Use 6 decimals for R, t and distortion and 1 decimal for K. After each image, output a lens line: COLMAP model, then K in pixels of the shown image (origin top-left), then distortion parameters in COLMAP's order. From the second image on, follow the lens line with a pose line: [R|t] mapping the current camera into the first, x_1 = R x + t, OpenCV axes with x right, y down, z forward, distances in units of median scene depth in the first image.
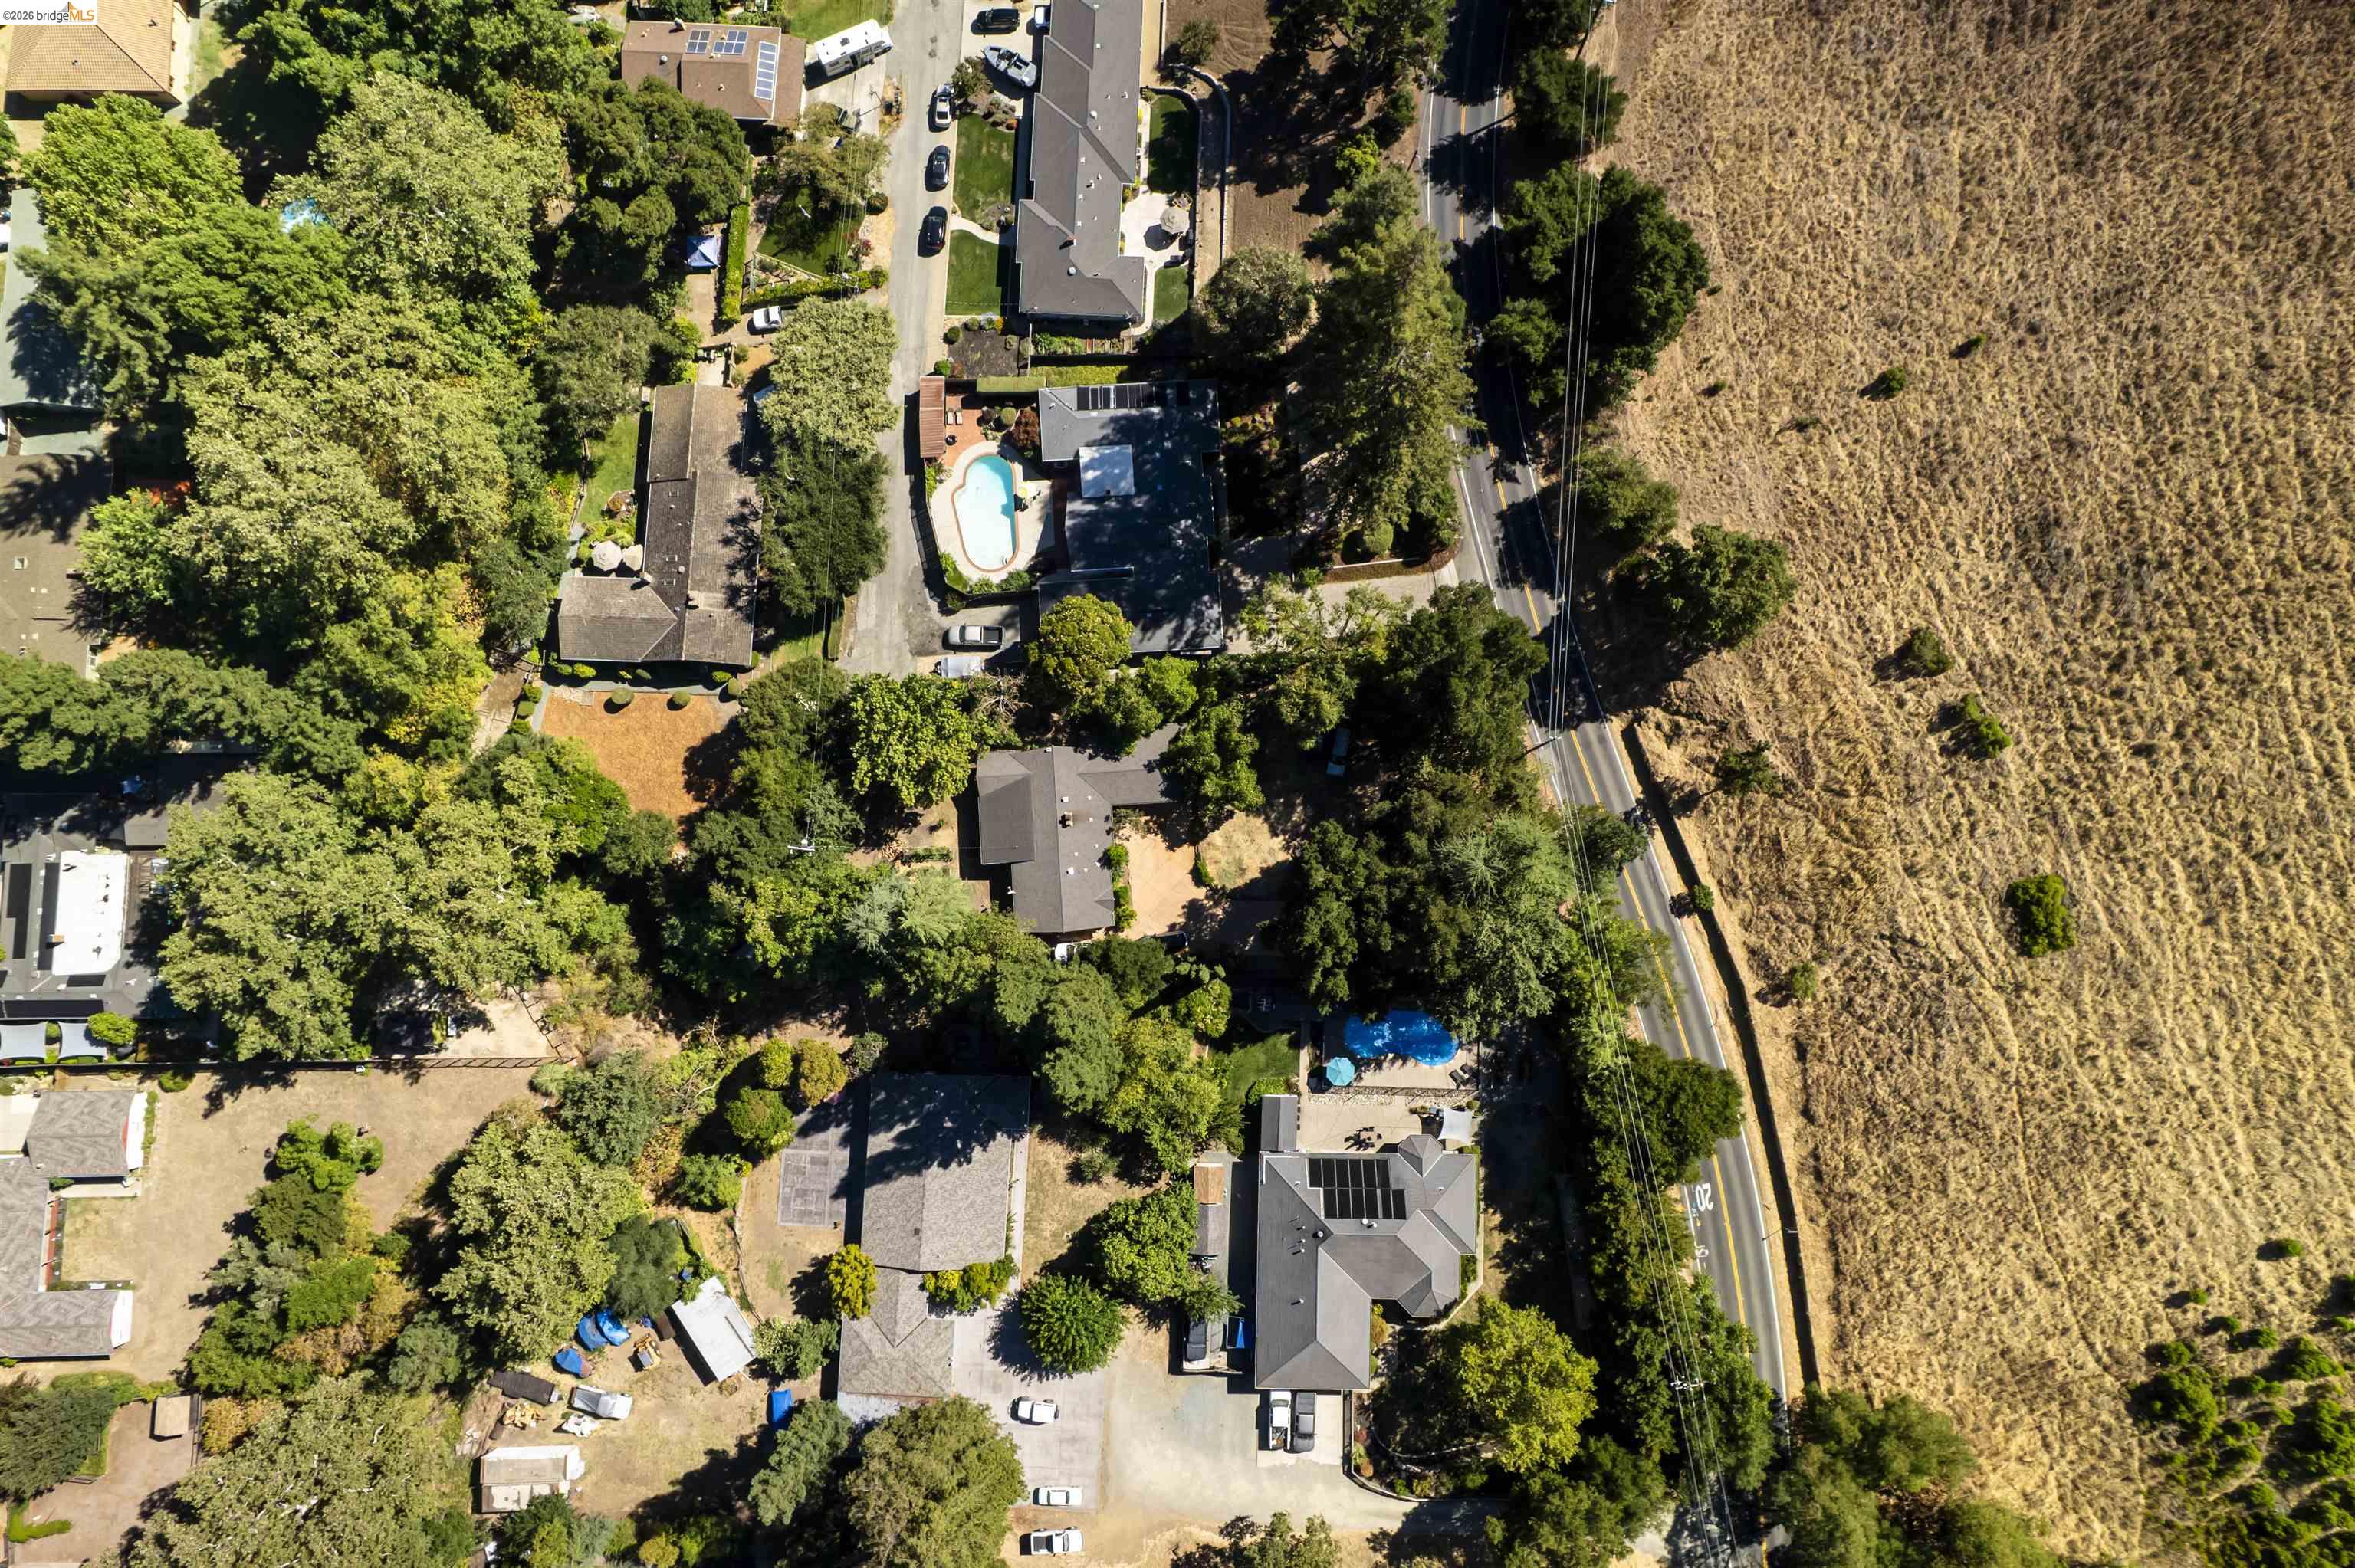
lens RADIAL K [[1476.4, 0, 1182.9], [0, 1476.4, 767.4], [0, 0, 1]] dist [-0.028775, 0.034752]
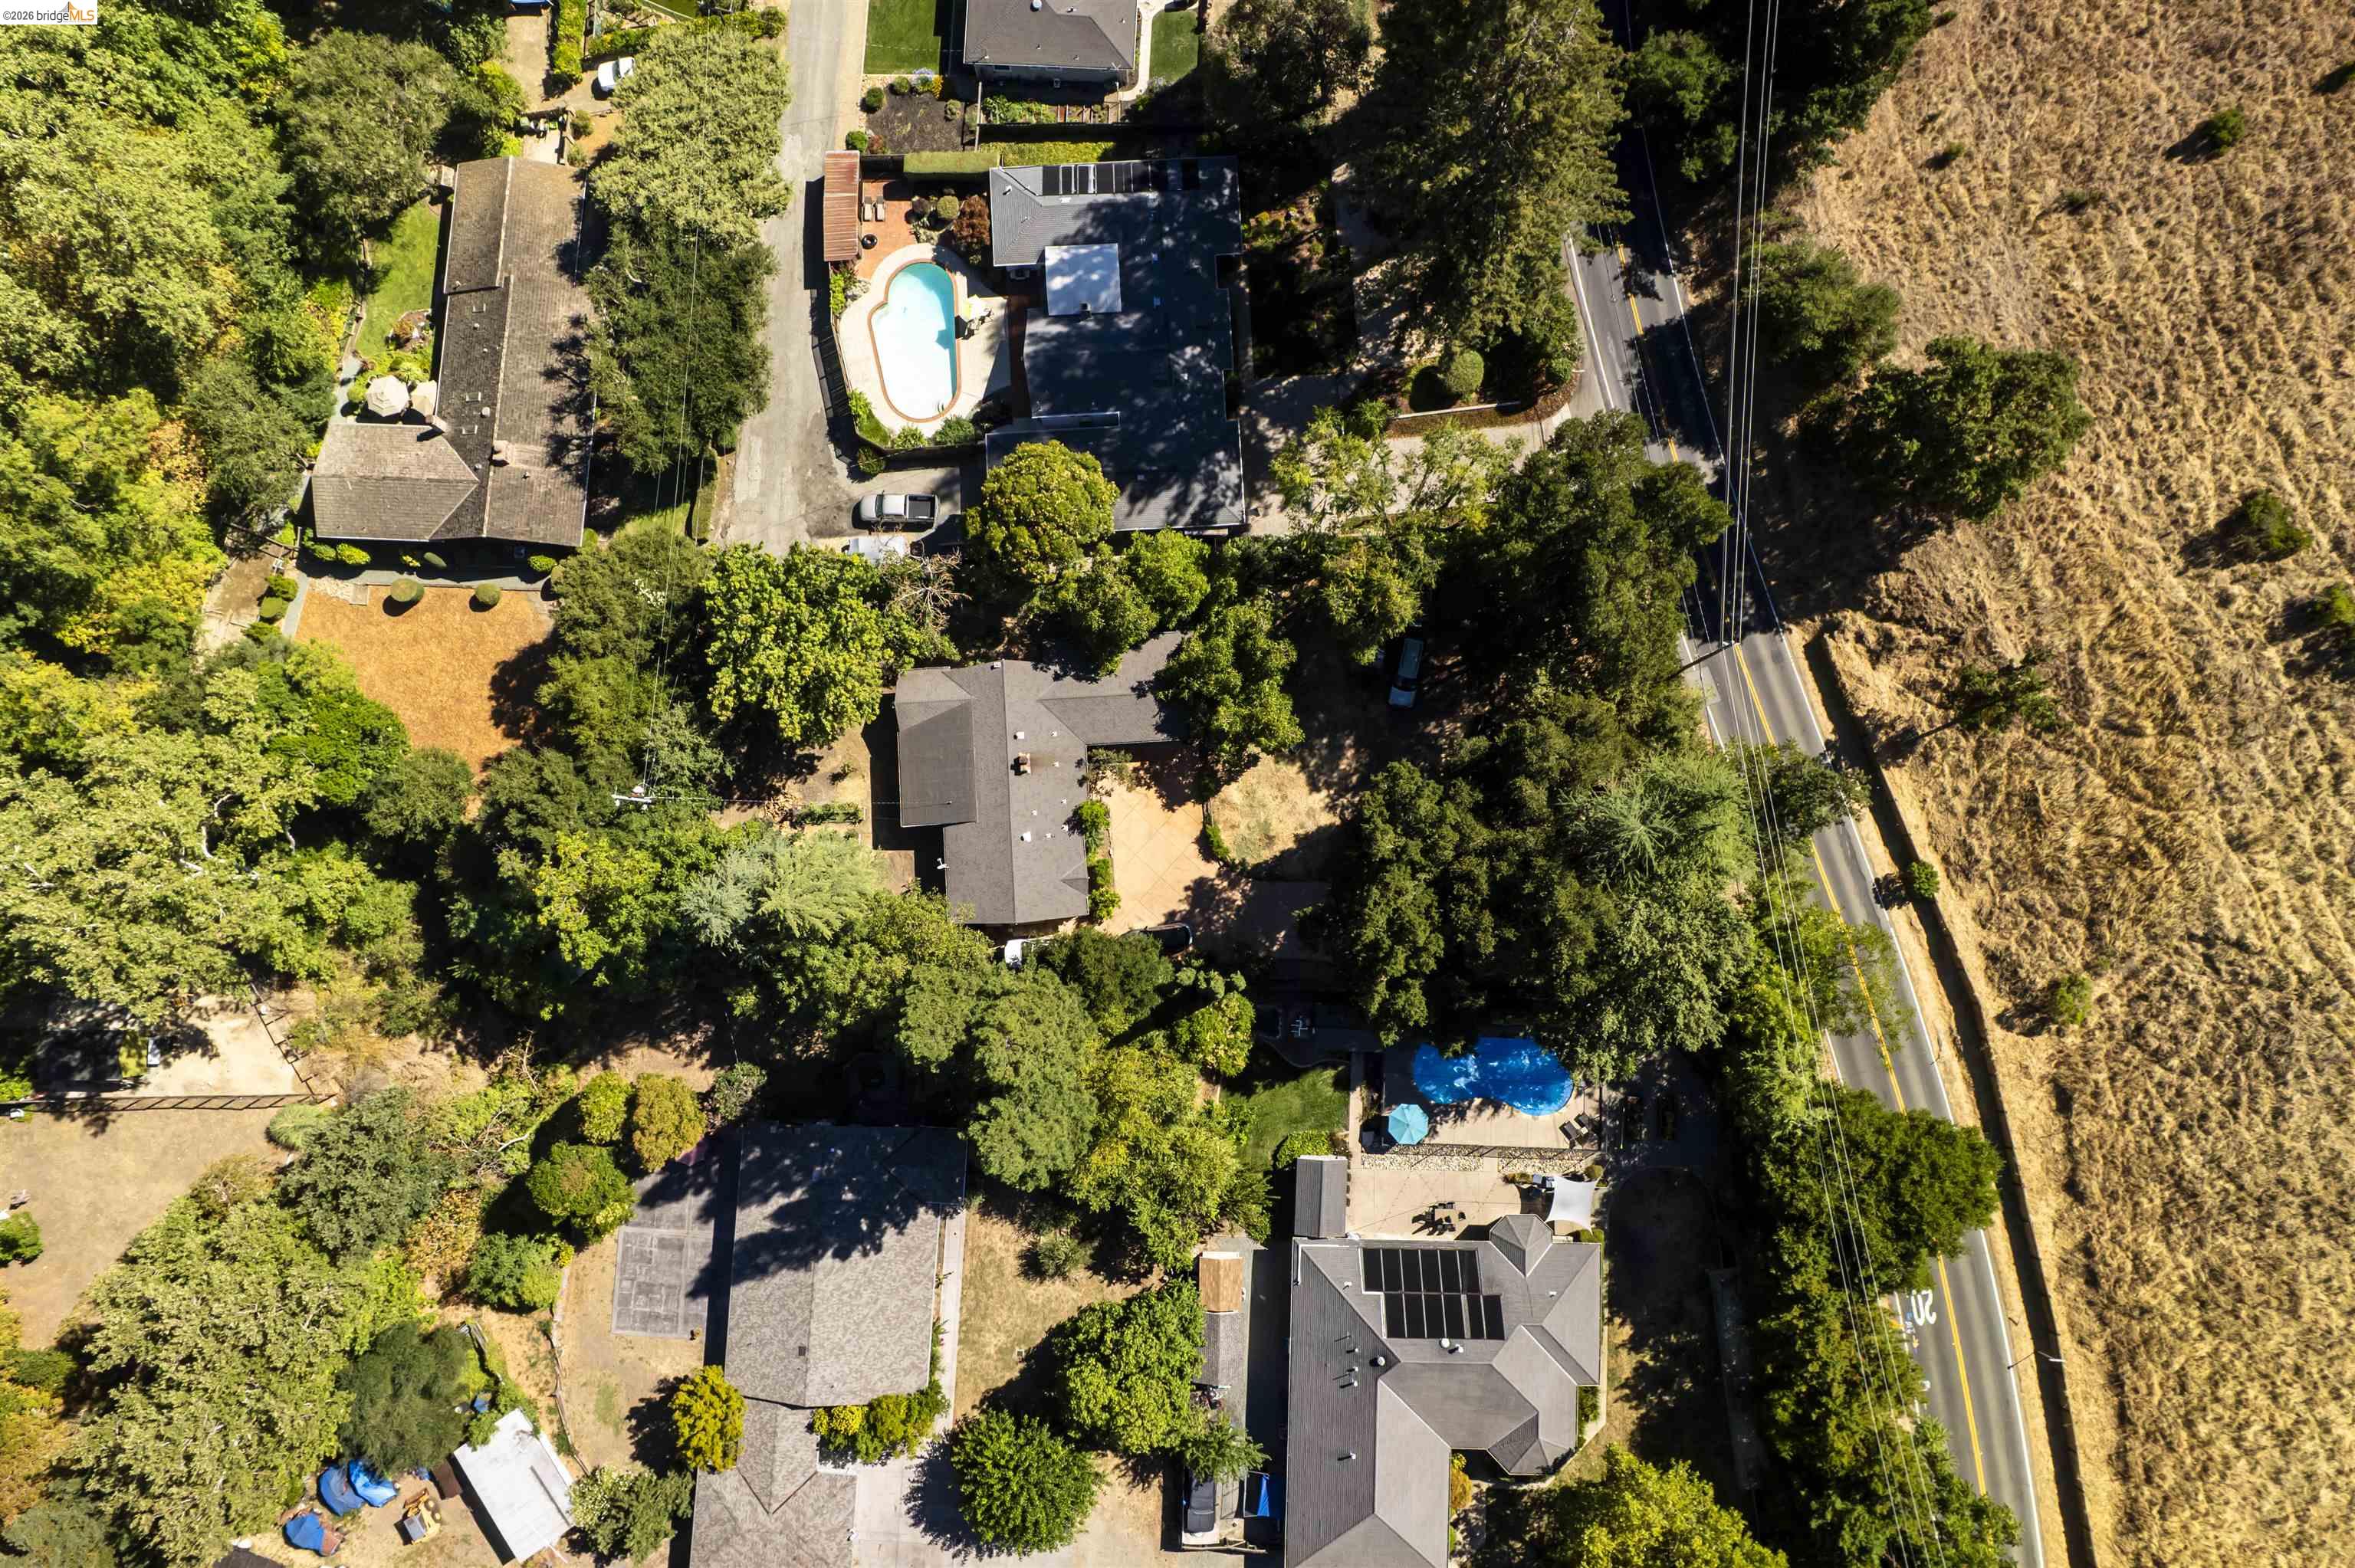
lens RADIAL K [[1476.4, 0, 1183.2], [0, 1476.4, 761.5], [0, 0, 1]] dist [-0.028775, 0.034752]
pose [[0.999979, 0.006148, -0.002206, 0.000081], [-0.006151, 0.999980, -0.001385, 0.034924], [0.002197, 0.001399, 0.999997, 0.296628]]
